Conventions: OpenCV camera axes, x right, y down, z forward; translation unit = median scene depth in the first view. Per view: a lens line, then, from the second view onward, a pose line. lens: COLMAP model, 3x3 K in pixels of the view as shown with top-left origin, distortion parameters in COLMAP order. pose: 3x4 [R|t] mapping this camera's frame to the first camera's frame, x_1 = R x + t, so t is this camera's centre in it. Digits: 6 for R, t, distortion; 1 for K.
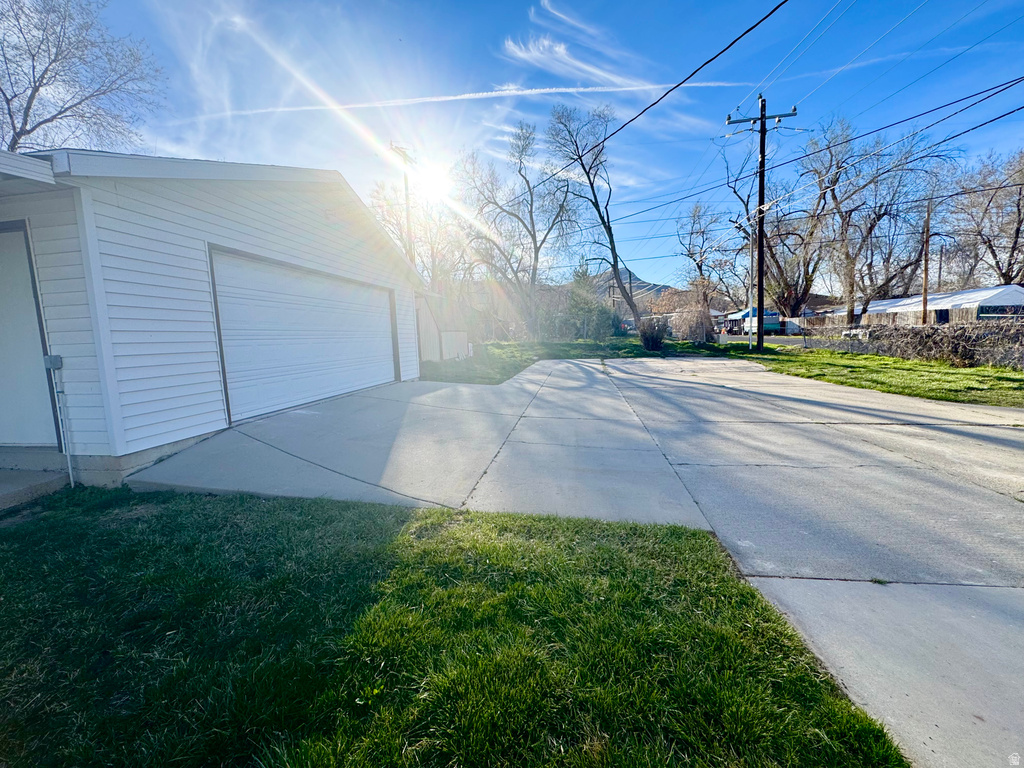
lens RADIAL K [[407.9, 0, 512.0], [0, 407.9, 384.0], [0, 0, 1]] dist [-0.002901, -0.000001]
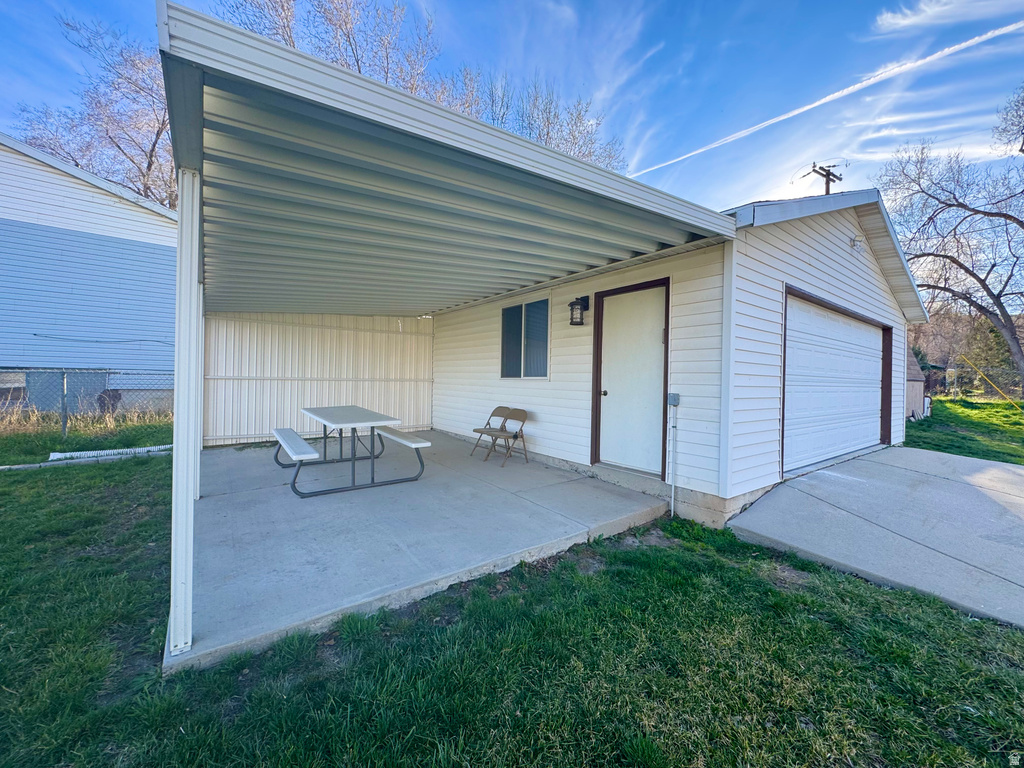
lens RADIAL K [[408.7, 0, 512.0], [0, 408.7, 384.0], [0, 0, 1]] dist [-0.002501, 0.000281]
pose [[0.713585, 0.055677, -0.698353, -0.603316], [-0.125412, 0.990887, -0.049148, 0.013422], [0.689252, 0.122653, 0.714064, -0.099286]]
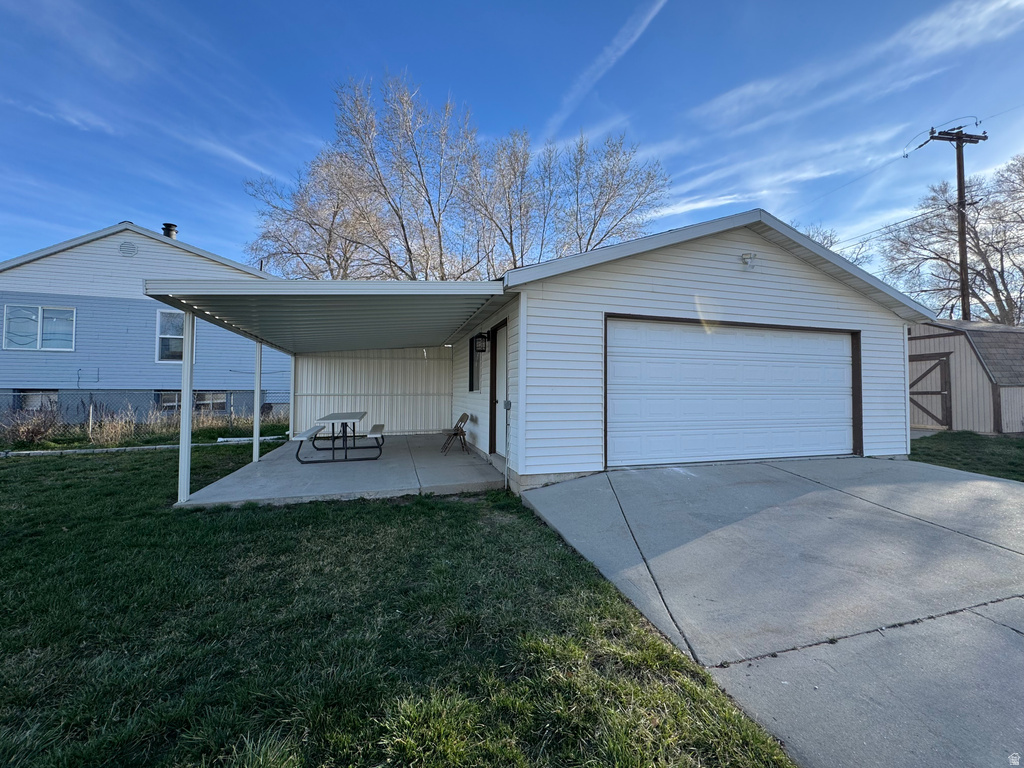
lens RADIAL K [[408.7, 0, 512.0], [0, 408.7, 384.0], [0, 0, 1]] dist [-0.002501, 0.000281]
pose [[0.426717, 0.016646, -0.904232, 0.261109], [-0.123042, 0.991603, -0.039810, -0.066249], [0.895976, 0.128246, 0.425182, 0.309403]]
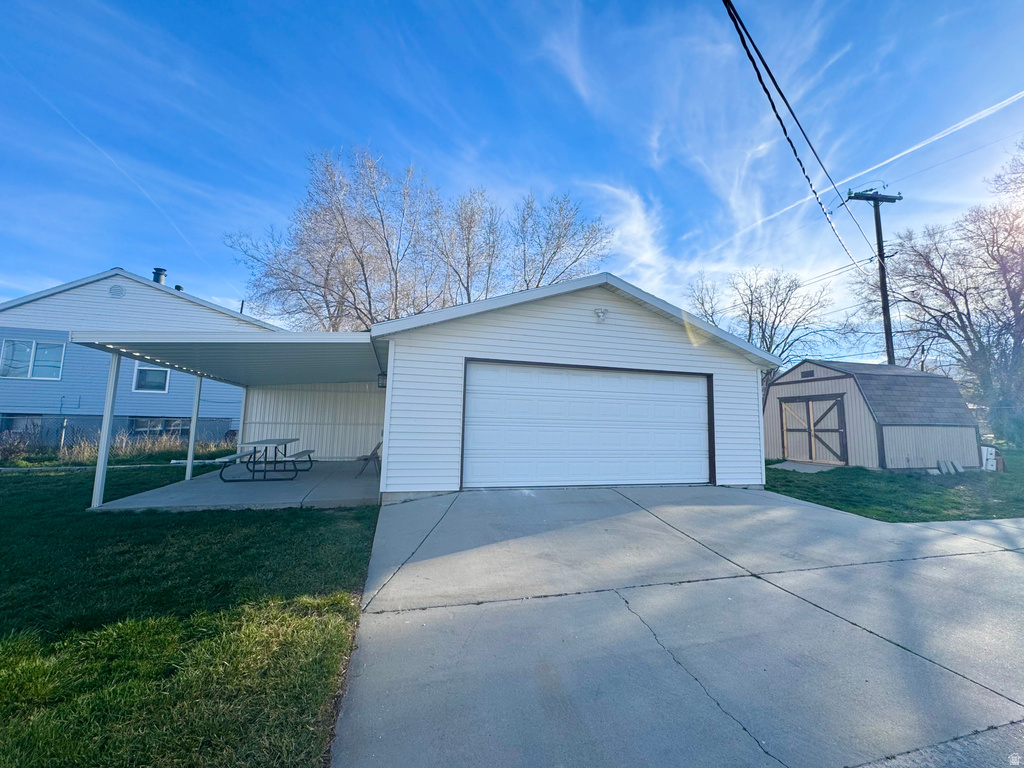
lens RADIAL K [[407.9, 0, 512.0], [0, 407.9, 384.0], [0, 0, 1]] dist [-0.002901, -0.000001]
pose [[0.410271, -0.049176, -0.910637, 0.728300], [-0.139654, 0.983380, -0.116023, -0.126285], [0.901207, 0.174775, 0.396585, 0.678918]]
